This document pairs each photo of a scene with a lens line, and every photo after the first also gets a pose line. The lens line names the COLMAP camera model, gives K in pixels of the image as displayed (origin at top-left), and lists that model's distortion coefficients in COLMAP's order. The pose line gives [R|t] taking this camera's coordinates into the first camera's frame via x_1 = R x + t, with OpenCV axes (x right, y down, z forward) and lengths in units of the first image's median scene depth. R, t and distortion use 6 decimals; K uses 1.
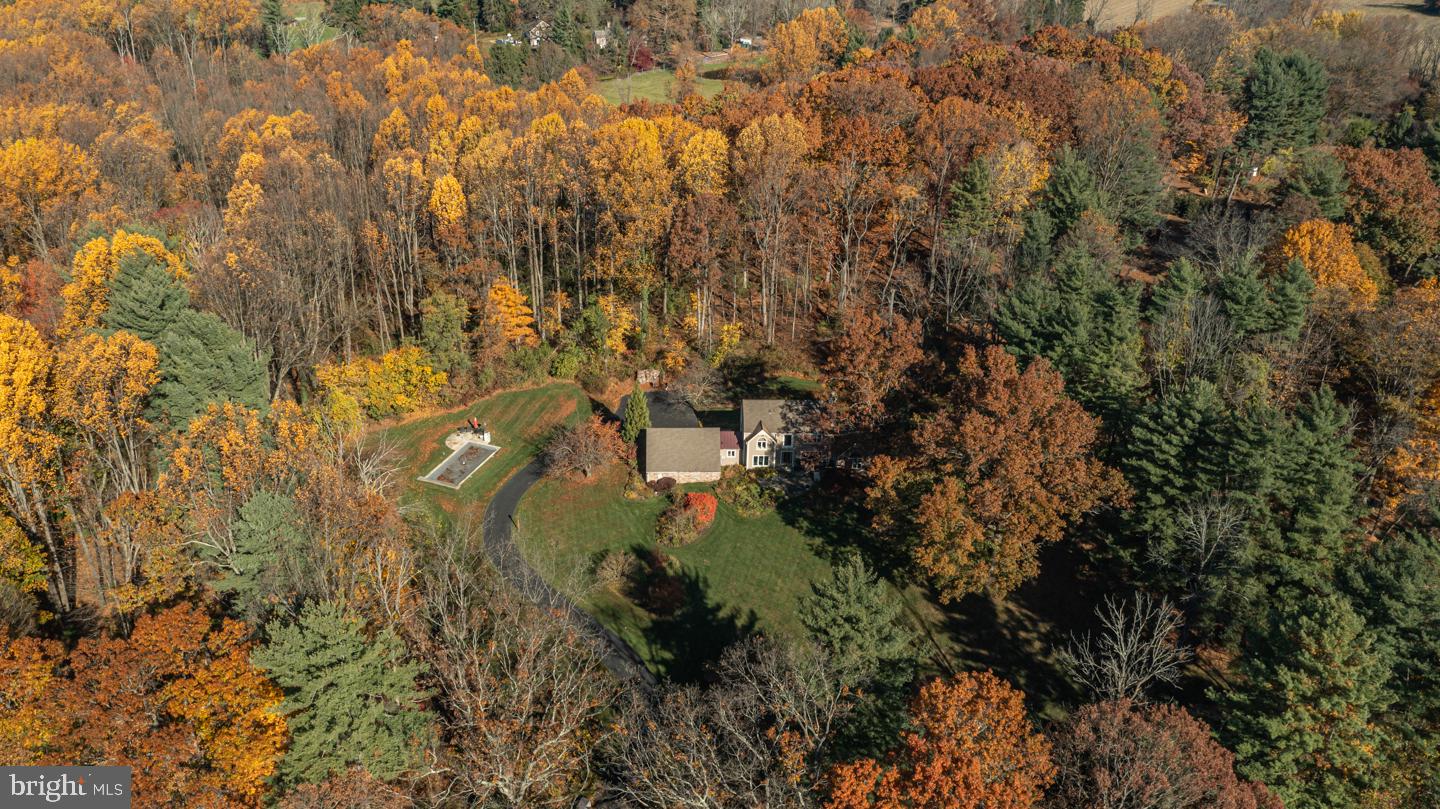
lens RADIAL K [[1138.5, 0, 720.0], [0, 1138.5, 404.5], [0, 0, 1]] dist [0.029585, 0.001630]
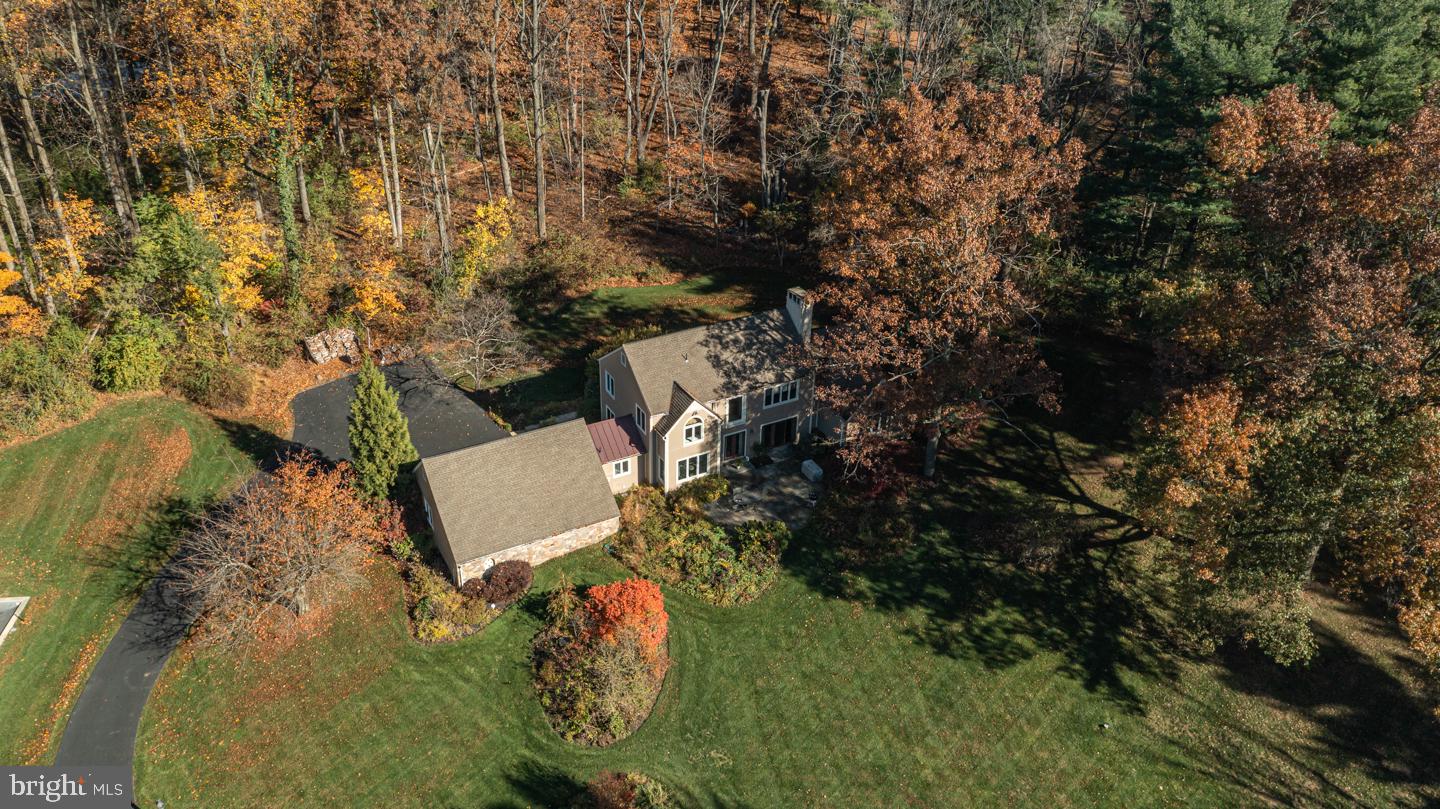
lens RADIAL K [[1138.5, 0, 720.0], [0, 1138.5, 404.5], [0, 0, 1]] dist [0.029585, 0.001630]
pose [[0.894618, -0.233322, 0.381078, -0.122400], [0.206397, 0.972186, 0.110702, -0.023272], [-0.396307, -0.020383, 0.917892, 0.578133]]
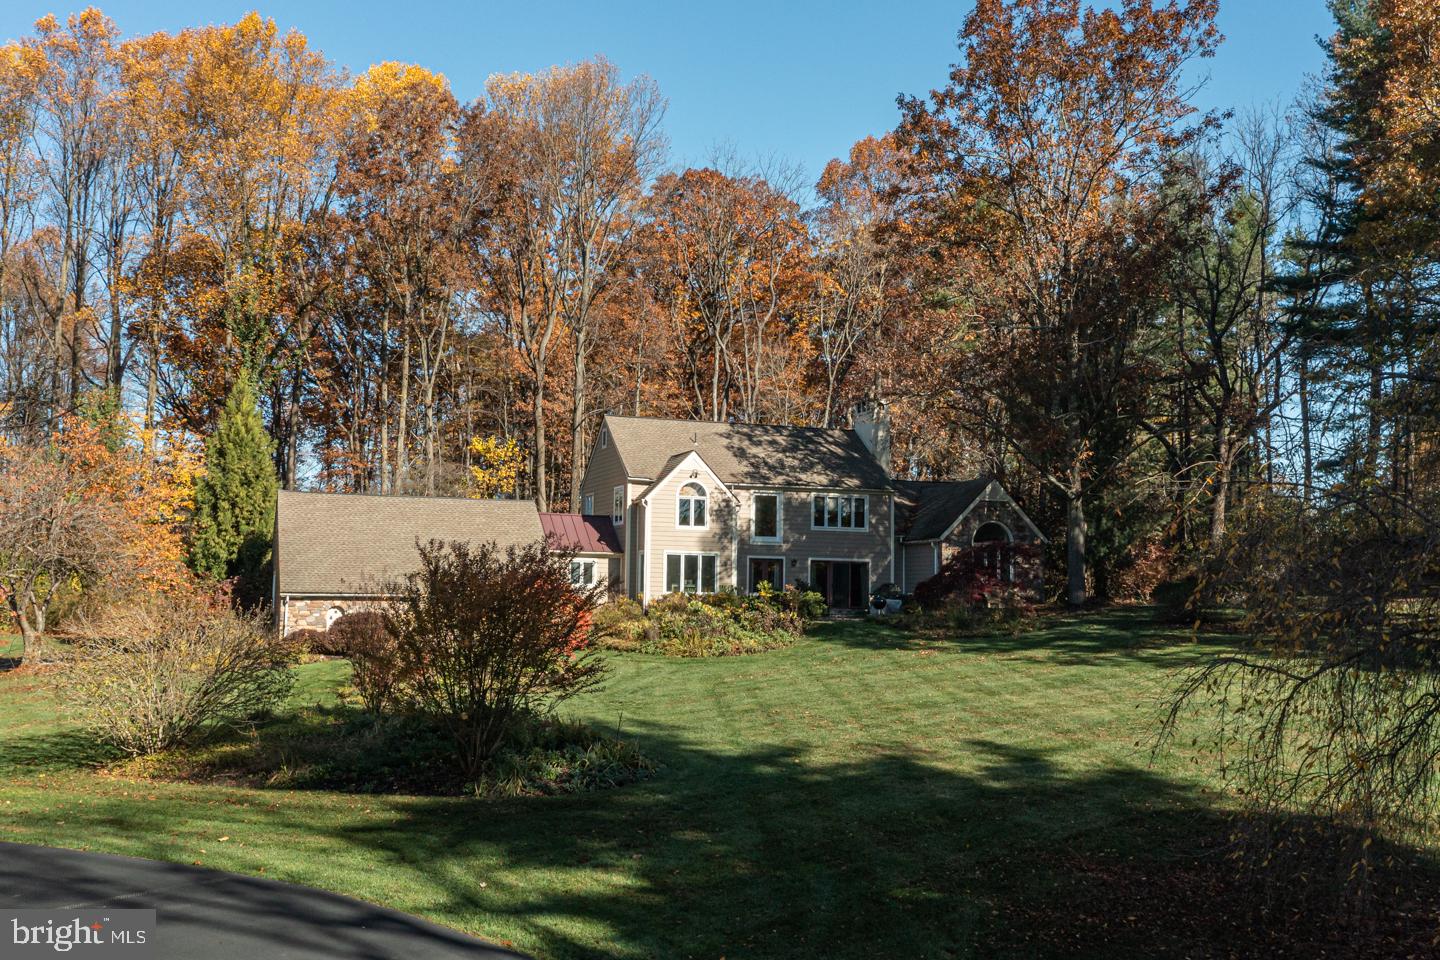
lens RADIAL K [[1371.1, 0, 720.0], [0, 1371.1, 480.0], [0, 0, 1]] dist [0.005439, 0.001076]
pose [[0.952153, 0.010884, 0.305428, -0.064270], [0.152615, 0.848913, -0.506018, 0.207386], [-0.264790, 0.528420, 0.806634, 0.703625]]
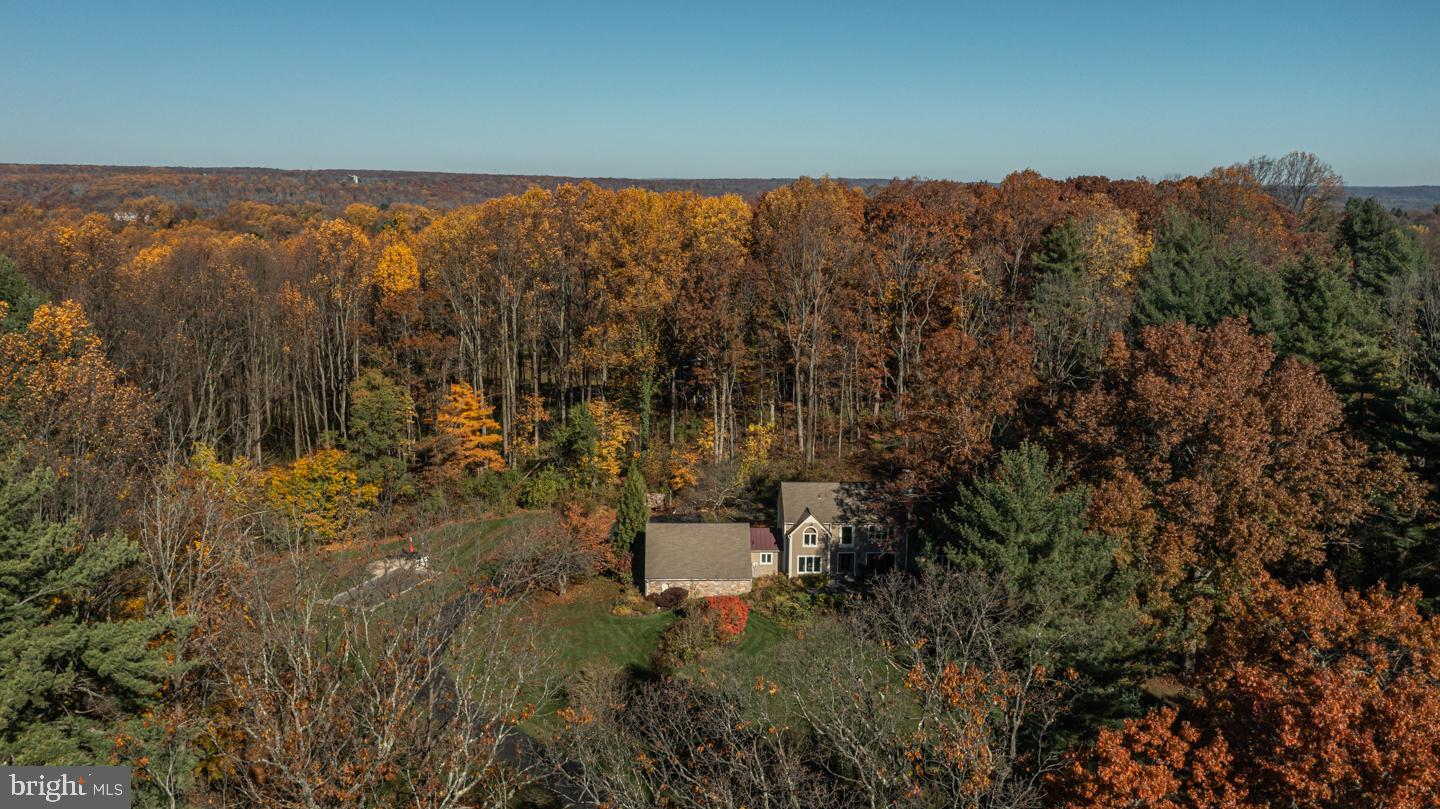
lens RADIAL K [[1168.8, 0, 720.0], [0, 1168.8, 404.5], [0, 0, 1]] dist [0.017139, 0.006545]
pose [[0.999899, -0.013209, -0.005200, -0.013825], [0.011010, 0.952858, -0.303216, 0.172563], [0.008959, 0.303128, 0.952908, 0.288843]]
